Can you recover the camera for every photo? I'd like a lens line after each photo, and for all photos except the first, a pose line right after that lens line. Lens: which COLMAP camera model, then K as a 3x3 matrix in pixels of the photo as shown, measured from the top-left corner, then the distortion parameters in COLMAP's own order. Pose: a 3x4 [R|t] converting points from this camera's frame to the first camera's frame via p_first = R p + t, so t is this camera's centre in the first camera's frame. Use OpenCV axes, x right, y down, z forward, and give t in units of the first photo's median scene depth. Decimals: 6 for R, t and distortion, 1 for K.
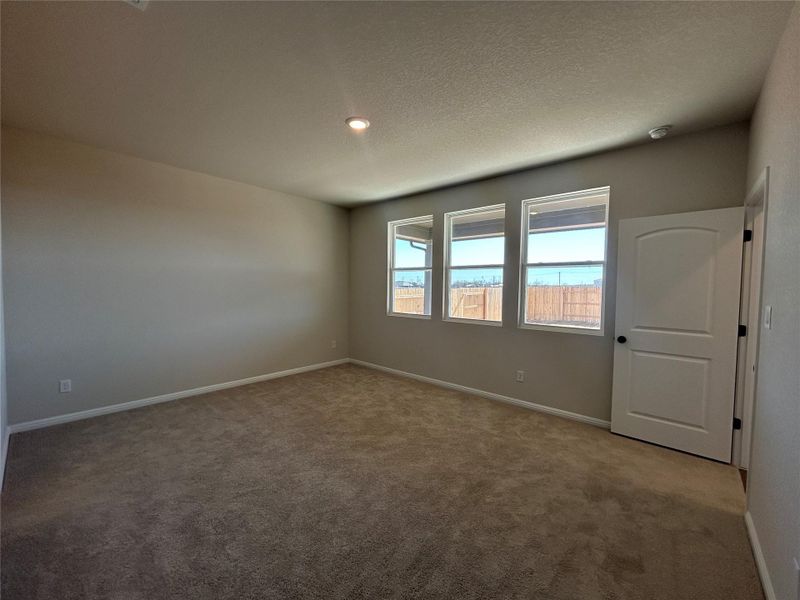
lens RADIAL K [[326.8, 0, 400.0], [0, 326.8, 300.0], [0, 0, 1]] dist [-0.000624, 0.000082]
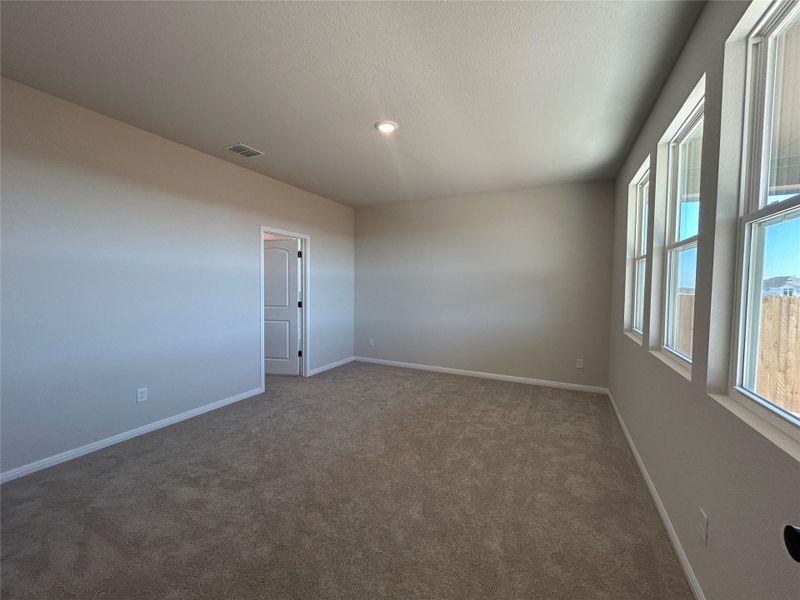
lens RADIAL K [[326.8, 0, 400.0], [0, 326.8, 300.0], [0, 0, 1]] dist [-0.000624, 0.000082]
pose [[0.259672, 0.029677, -0.965241, 0.553241], [-0.051815, 0.998516, 0.016761, -0.004755], [0.964306, 0.045662, 0.260824, 0.502957]]
